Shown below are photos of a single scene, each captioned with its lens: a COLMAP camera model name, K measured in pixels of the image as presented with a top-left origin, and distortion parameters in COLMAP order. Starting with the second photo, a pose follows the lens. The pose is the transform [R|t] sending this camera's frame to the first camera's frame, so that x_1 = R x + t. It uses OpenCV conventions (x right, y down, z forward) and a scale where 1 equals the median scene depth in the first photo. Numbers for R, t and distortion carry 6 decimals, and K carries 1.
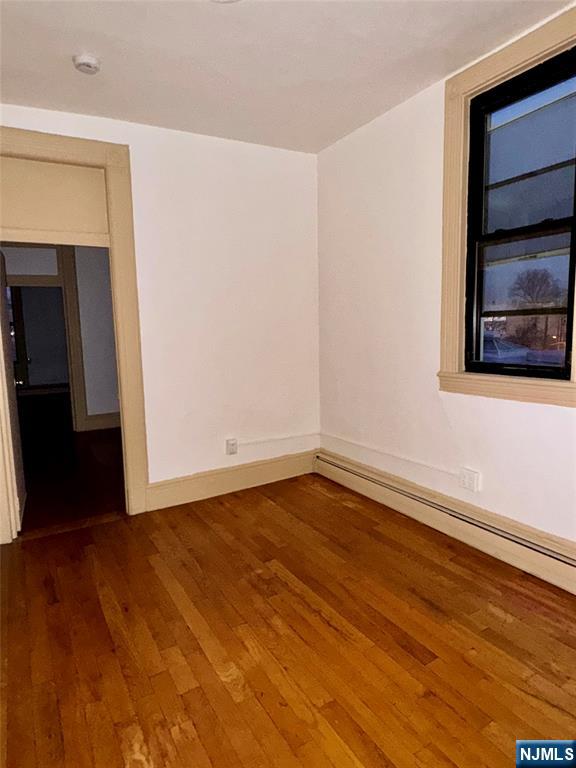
lens RADIAL K [[461.2, 0, 288.9], [0, 461.2, 386.6], [0, 0, 1]] dist [-0.009410, 0.001515]
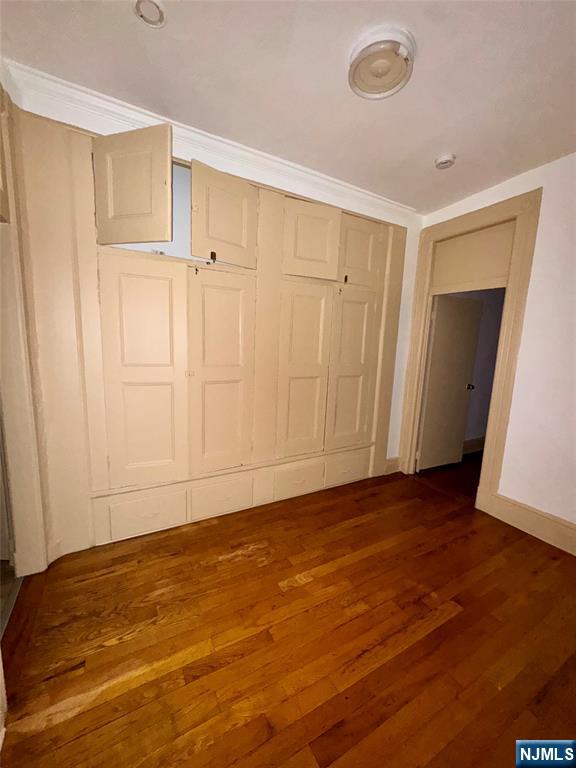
lens RADIAL K [[308.6, 0, 289.0], [0, 308.6, 385.1], [0, 0, 1]] dist [0.008708, 0.000051]
pose [[-0.034725, 0.171582, -0.984558, 0.627358], [-0.158993, 0.971657, 0.174941, -0.148662], [0.986669, 0.162613, -0.006460, 0.680256]]
